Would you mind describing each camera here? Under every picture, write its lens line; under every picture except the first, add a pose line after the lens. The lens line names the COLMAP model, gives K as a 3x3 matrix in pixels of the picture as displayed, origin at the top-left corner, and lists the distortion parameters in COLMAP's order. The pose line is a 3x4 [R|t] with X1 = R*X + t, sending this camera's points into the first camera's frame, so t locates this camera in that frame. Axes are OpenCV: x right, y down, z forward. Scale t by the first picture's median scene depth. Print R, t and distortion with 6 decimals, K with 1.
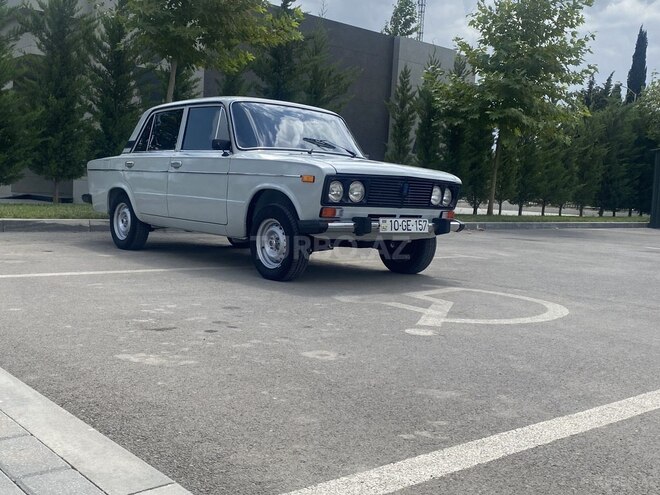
lens RADIAL K [[711.5, 0, 338.8], [0, 711.5, 249.3], [0, 0, 1]] dist [0.096007, -0.234544]
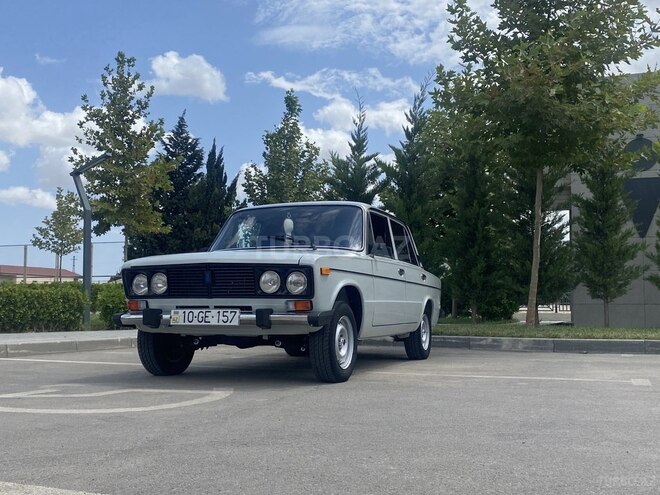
lens RADIAL K [[711.5, 0, 338.8], [0, 711.5, 249.3], [0, 0, 1]] dist [0.096007, -0.234544]
pose [[0.473238, -0.123334, -0.872258, 0.722130], [-0.050335, 0.984748, -0.166549, 0.017815], [0.879495, 0.122723, 0.459812, 0.539475]]
